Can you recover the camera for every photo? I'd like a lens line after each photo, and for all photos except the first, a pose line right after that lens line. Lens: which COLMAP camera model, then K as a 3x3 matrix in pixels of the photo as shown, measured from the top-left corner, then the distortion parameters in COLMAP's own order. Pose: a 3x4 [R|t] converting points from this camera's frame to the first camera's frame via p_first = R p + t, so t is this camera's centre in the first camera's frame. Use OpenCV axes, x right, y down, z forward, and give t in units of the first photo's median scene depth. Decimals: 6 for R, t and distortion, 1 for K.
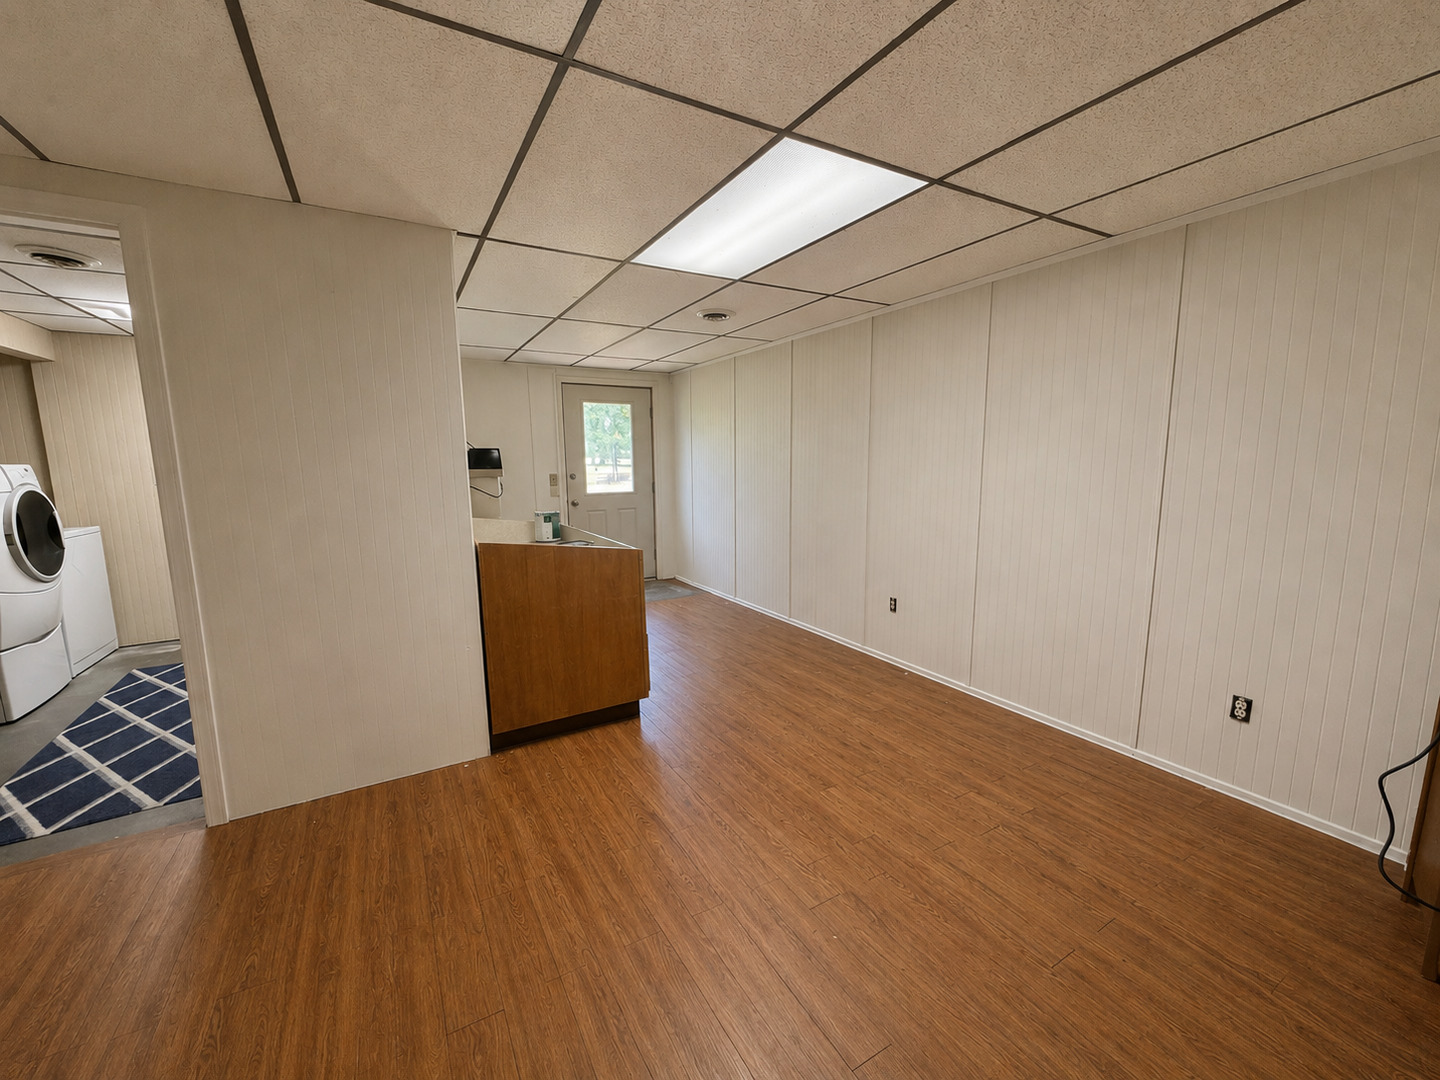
lens RADIAL K [[576.0, 0, 720.0], [0, 576.0, 540.0], [0, 0, 1]] dist [0.002170, 0.000109]
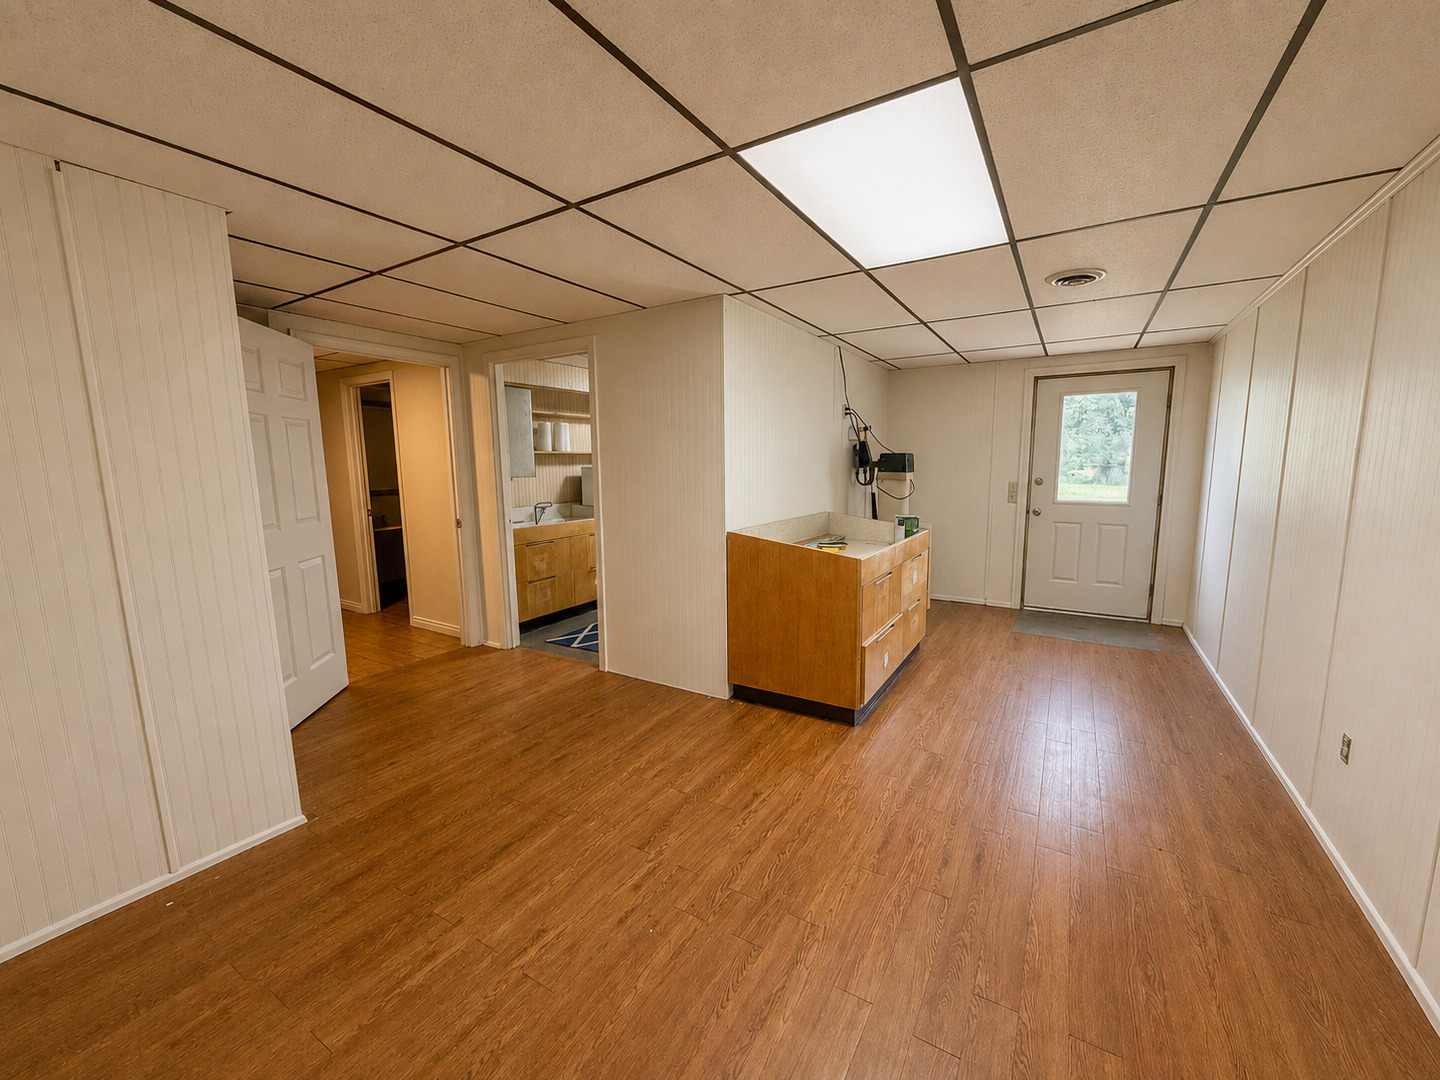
lens RADIAL K [[576.0, 0, 720.0], [0, 576.0, 540.0], [0, 0, 1]] dist [0.002170, 0.000109]
pose [[0.470050, 0.117985, -0.874718, 0.300972], [-0.116612, 0.990640, 0.070956, -0.027823], [0.874902, 0.068650, 0.479409, 0.158058]]
